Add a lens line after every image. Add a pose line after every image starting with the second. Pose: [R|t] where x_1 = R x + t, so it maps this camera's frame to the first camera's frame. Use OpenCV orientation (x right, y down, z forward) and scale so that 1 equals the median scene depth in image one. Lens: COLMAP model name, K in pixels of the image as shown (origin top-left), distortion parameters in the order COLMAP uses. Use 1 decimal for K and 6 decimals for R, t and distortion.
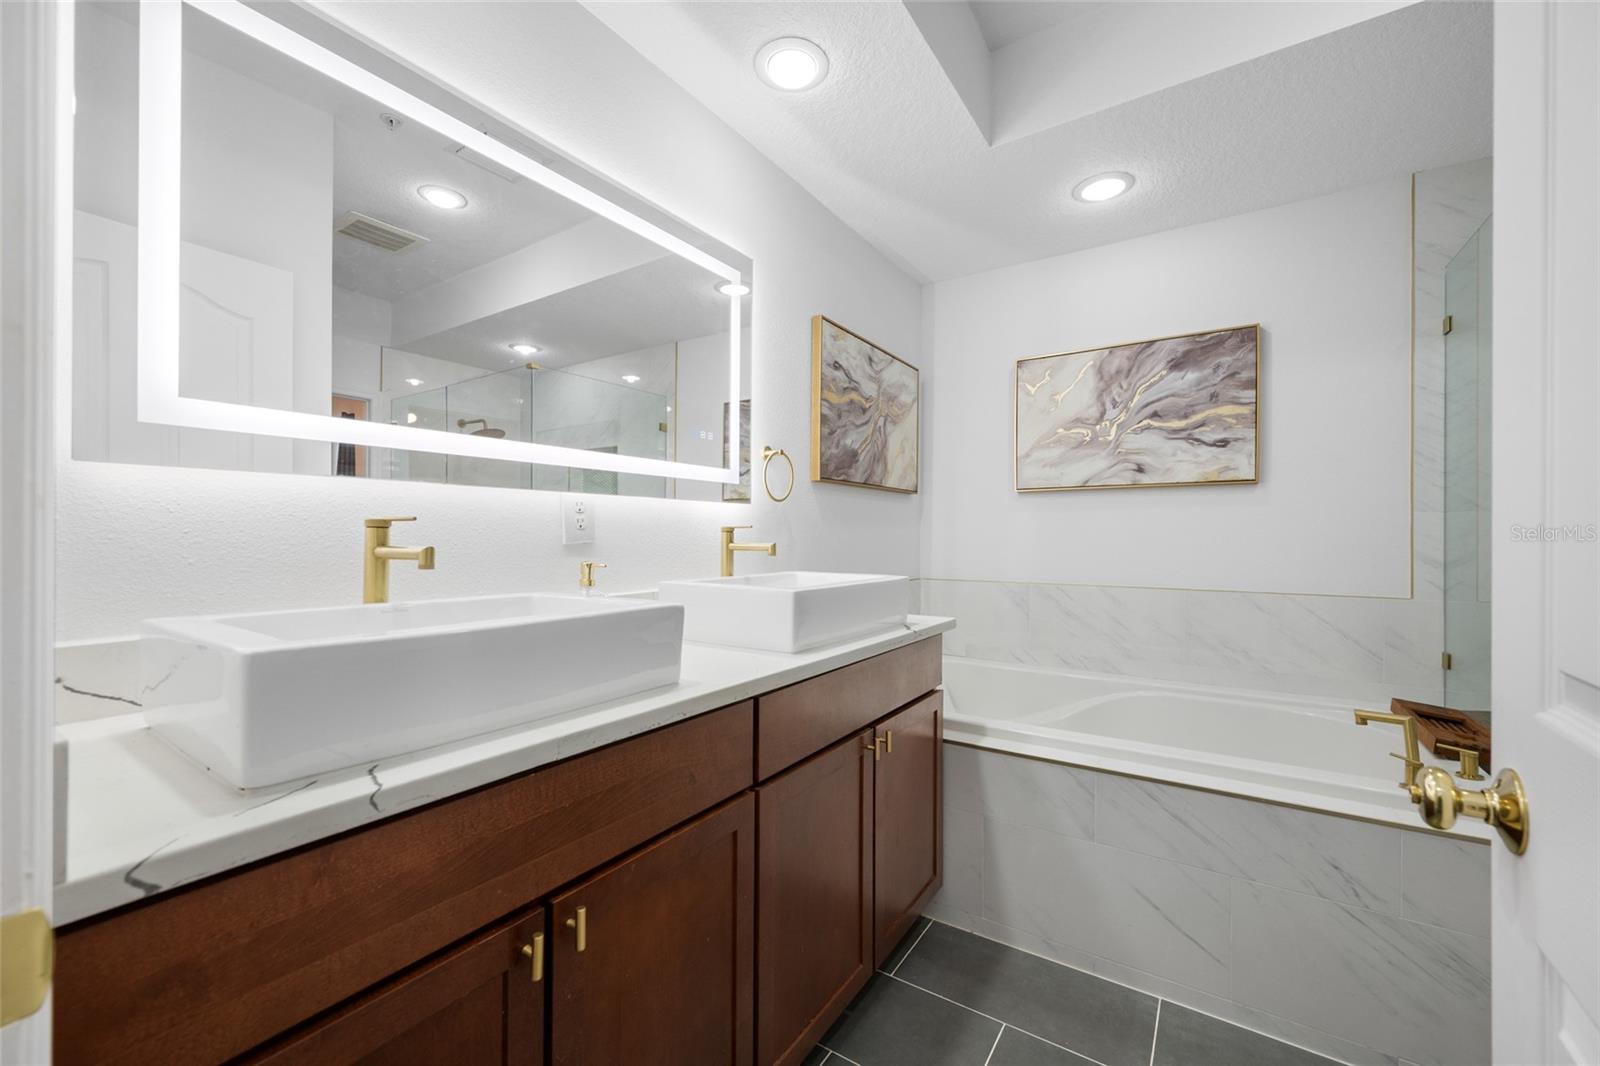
lens RADIAL K [[636.8, 0, 800.0], [0, 636.8, 533.0], [0, 0, 1]] dist [-0.000582, -0.000196]
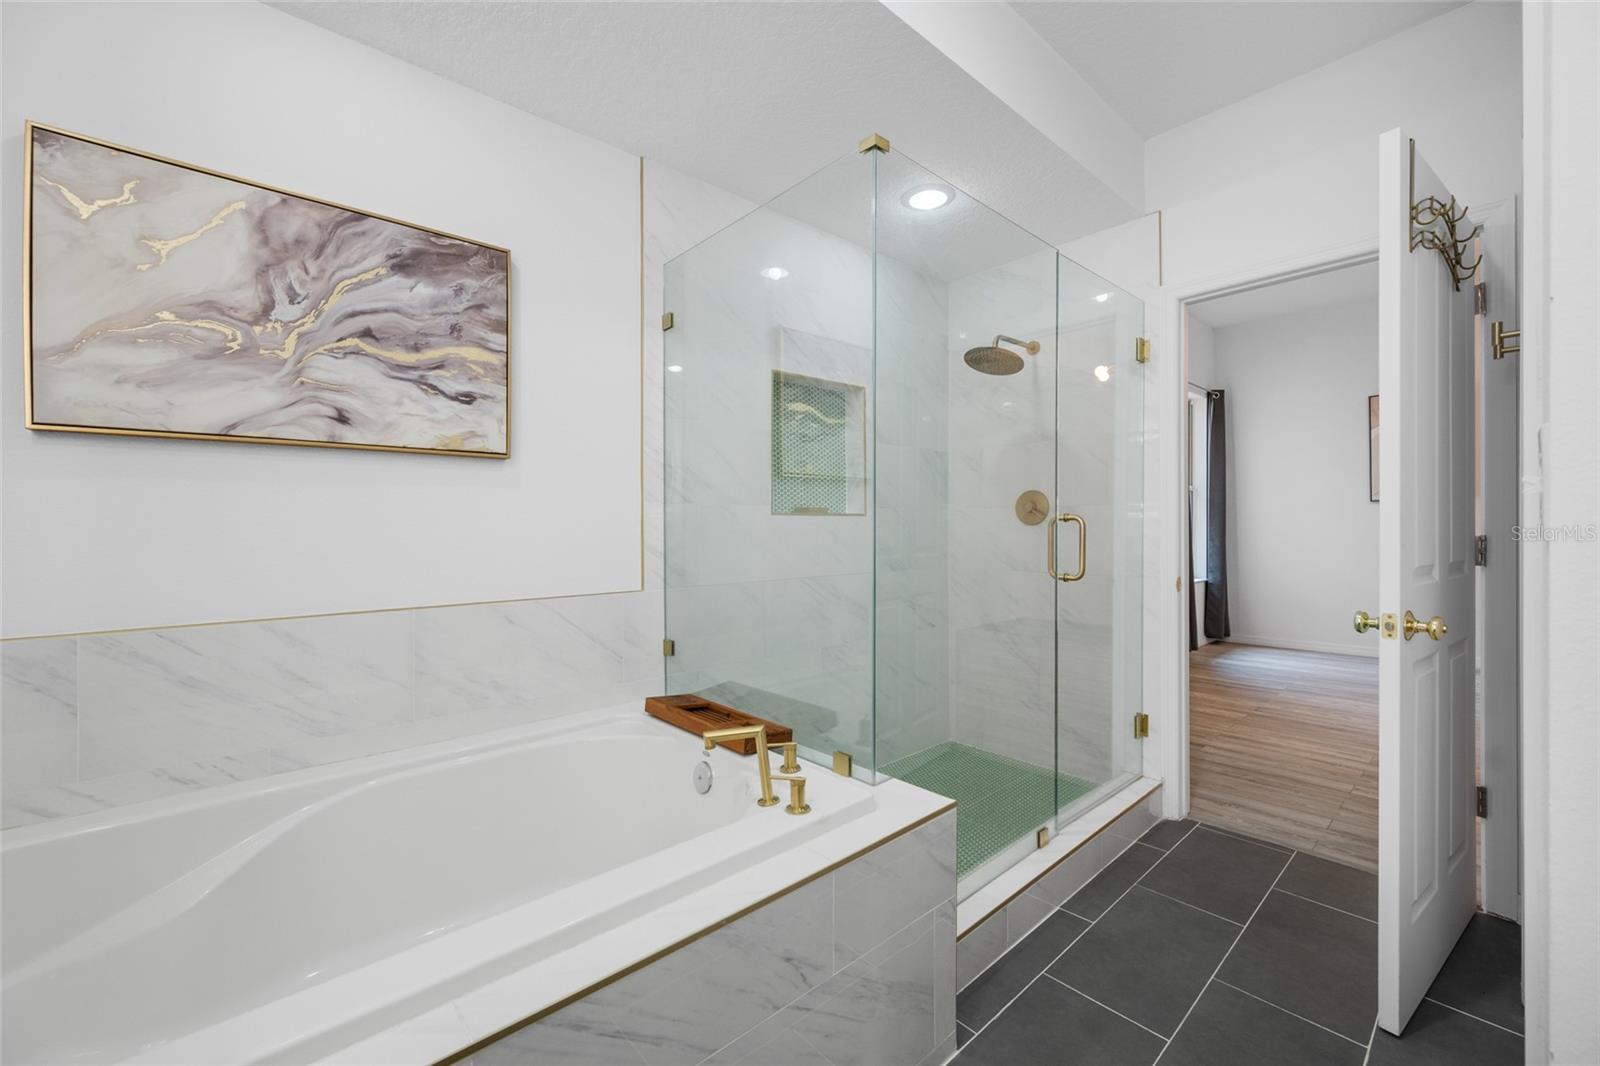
lens RADIAL K [[638.1, 0, 797.7], [0, 638.1, 525.6], [0, 0, 1]] dist [-0.001326, -0.000260]
pose [[0.245517, -0.006722, 0.969369, 0.055473], [-0.001293, 0.999973, 0.007262, -0.003158], [-0.969391, -0.003036, 0.245502, 0.443822]]
